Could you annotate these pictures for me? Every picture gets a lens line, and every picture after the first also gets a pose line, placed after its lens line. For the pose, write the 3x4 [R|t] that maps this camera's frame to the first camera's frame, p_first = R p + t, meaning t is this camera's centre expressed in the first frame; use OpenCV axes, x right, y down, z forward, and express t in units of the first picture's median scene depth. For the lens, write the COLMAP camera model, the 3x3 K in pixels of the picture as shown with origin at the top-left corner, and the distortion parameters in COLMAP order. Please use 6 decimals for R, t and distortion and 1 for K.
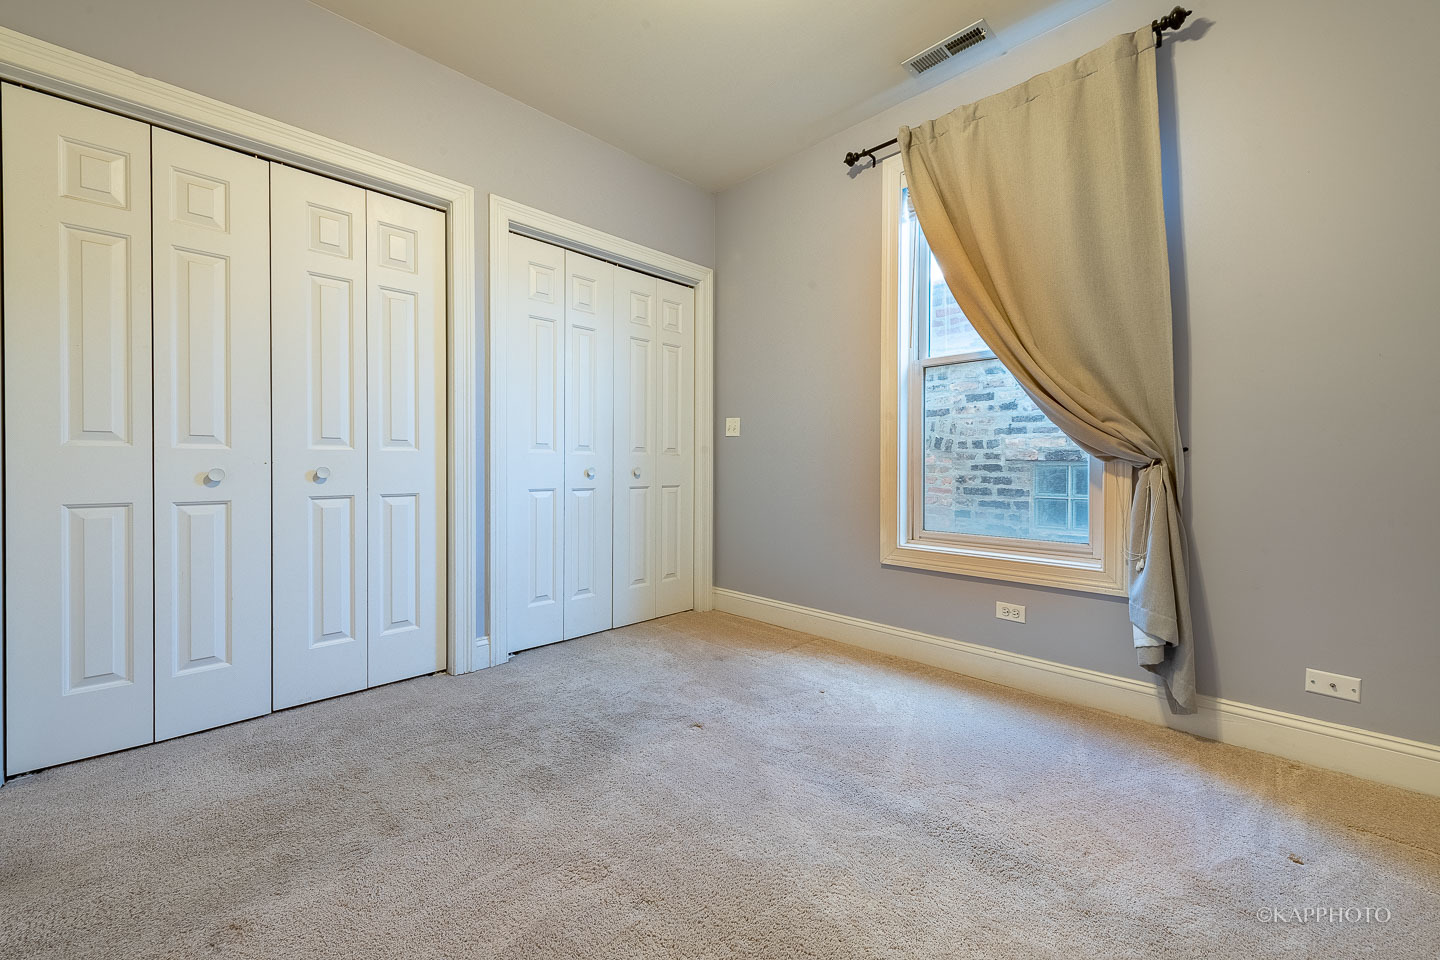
lens RADIAL K [[546.2, 0, 686.5], [0, 546.2, 471.7], [0, 0, 1]] dist [0.003465, 0.000051]
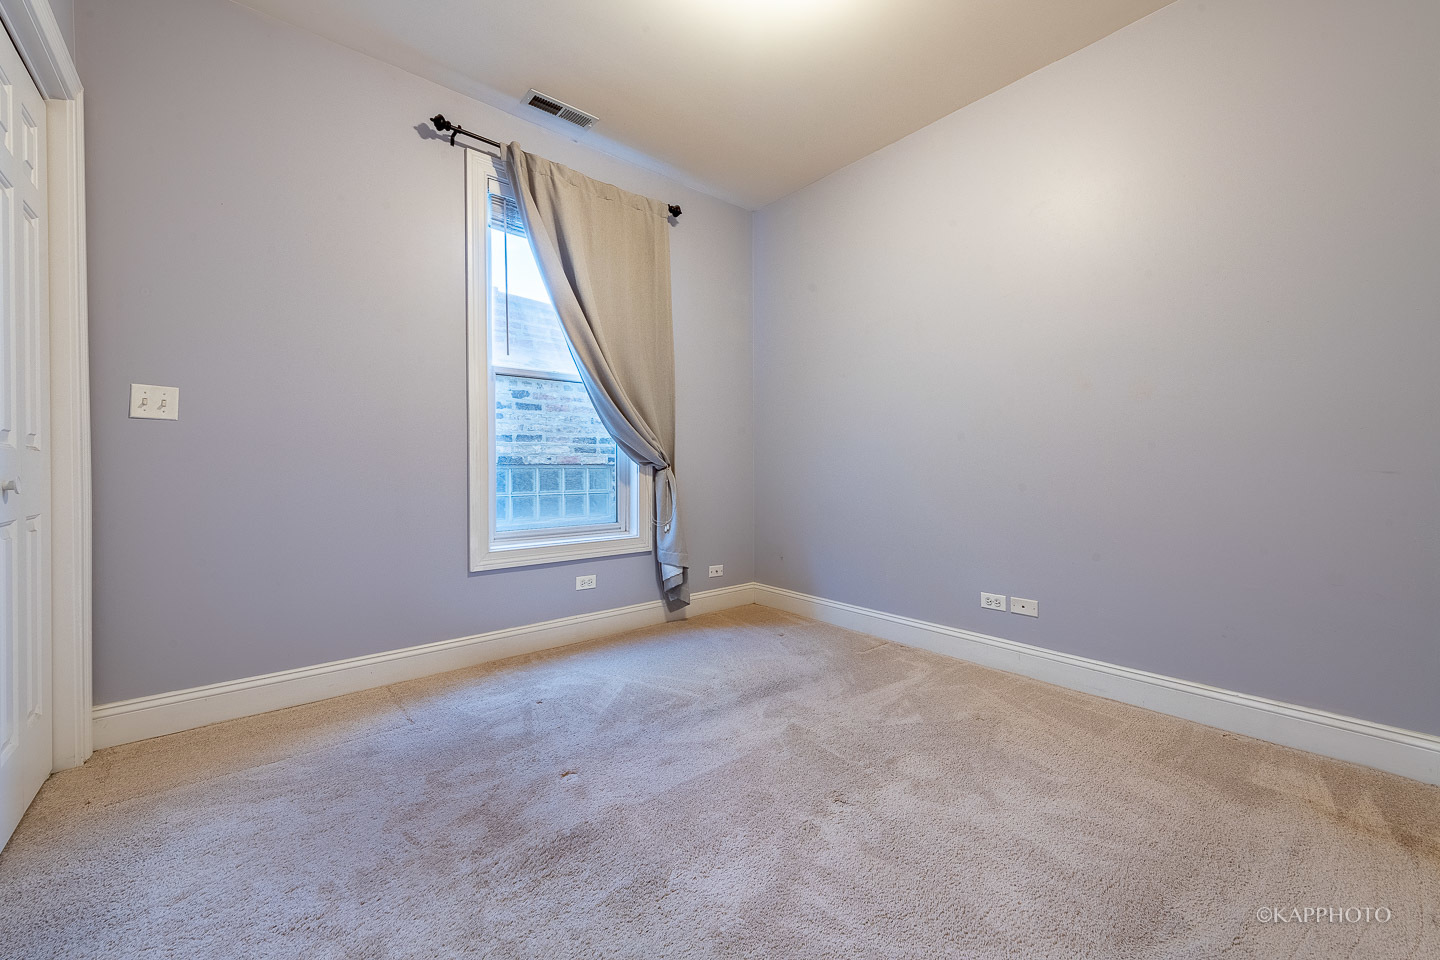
lens RADIAL K [[563.5, 0, 736.3], [0, 563.5, 472.9], [0, 0, 1]] dist [0.017827, -0.005382]
pose [[0.057825, -0.010480, 0.998272, -0.716708], [0.017127, 0.999808, 0.009504, -0.007075], [-0.998180, 0.016548, 0.057993, 0.575714]]
